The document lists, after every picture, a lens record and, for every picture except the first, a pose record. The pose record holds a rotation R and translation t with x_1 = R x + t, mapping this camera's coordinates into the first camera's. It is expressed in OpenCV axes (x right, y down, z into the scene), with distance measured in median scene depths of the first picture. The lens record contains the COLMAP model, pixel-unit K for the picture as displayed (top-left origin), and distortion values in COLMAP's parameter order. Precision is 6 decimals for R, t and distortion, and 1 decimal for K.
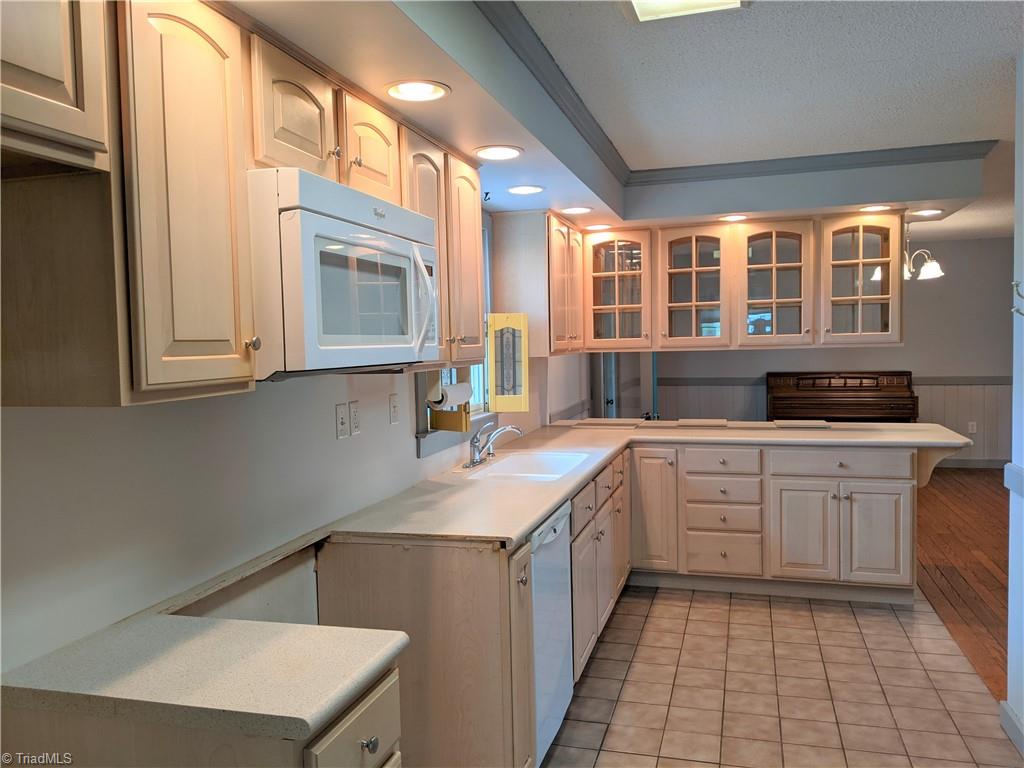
lens RADIAL K [[830.9, 0, 510.0], [0, 830.9, 383.0], [0, 0, 1]] dist [0.067765, -0.080622]
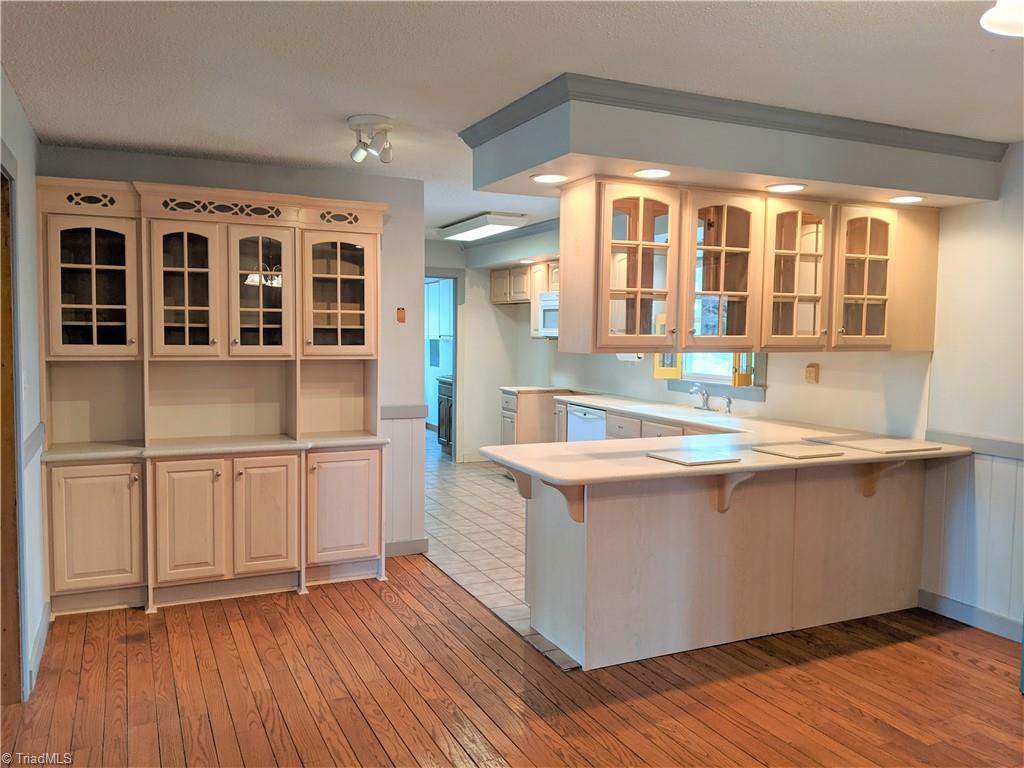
lens RADIAL K [[830.9, 0, 514.7], [0, 830.9, 386.7], [0, 0, 1]] dist [0.067765, -0.080622]
pose [[-0.759119, 0.052172, -0.648857, 1.396483], [-0.042345, 0.990714, 0.129200, -0.149031], [0.649573, 0.125554, -0.749861, 2.136962]]
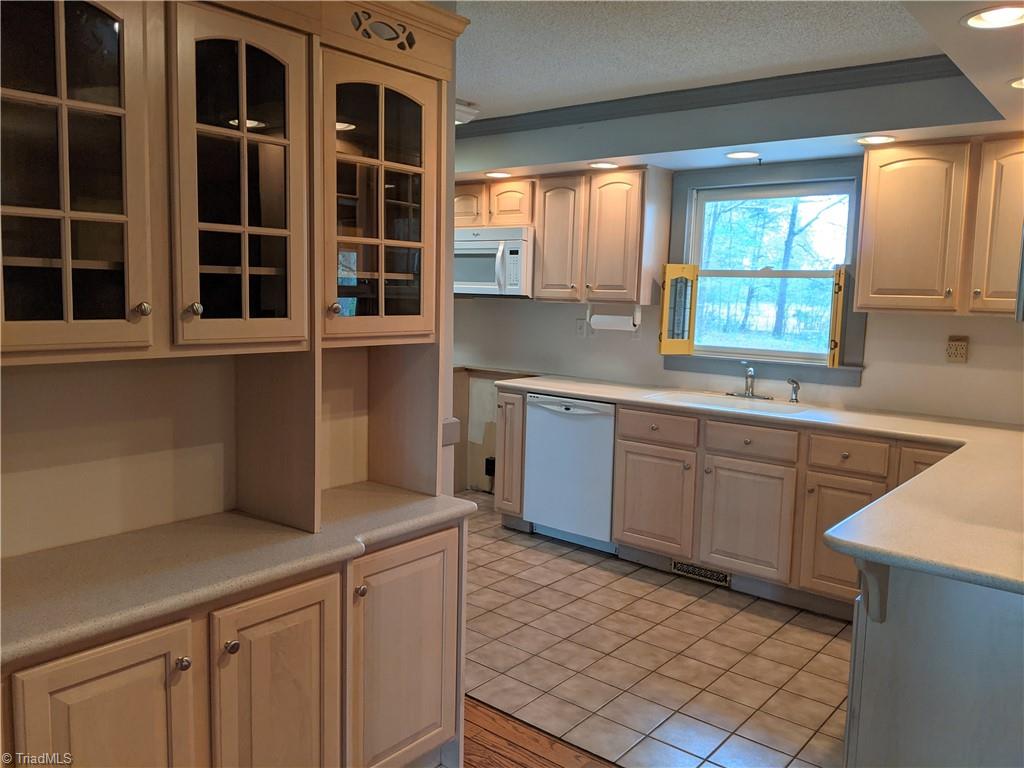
lens RADIAL K [[830.9, 0, 510.4], [0, 830.9, 381.9], [0, 0, 1]] dist [0.067765, -0.080622]
pose [[-0.399843, 0.108830, -0.910100, 1.265544], [-0.078628, 0.985193, 0.152354, -0.081434], [0.913205, 0.132477, -0.385366, 1.250163]]
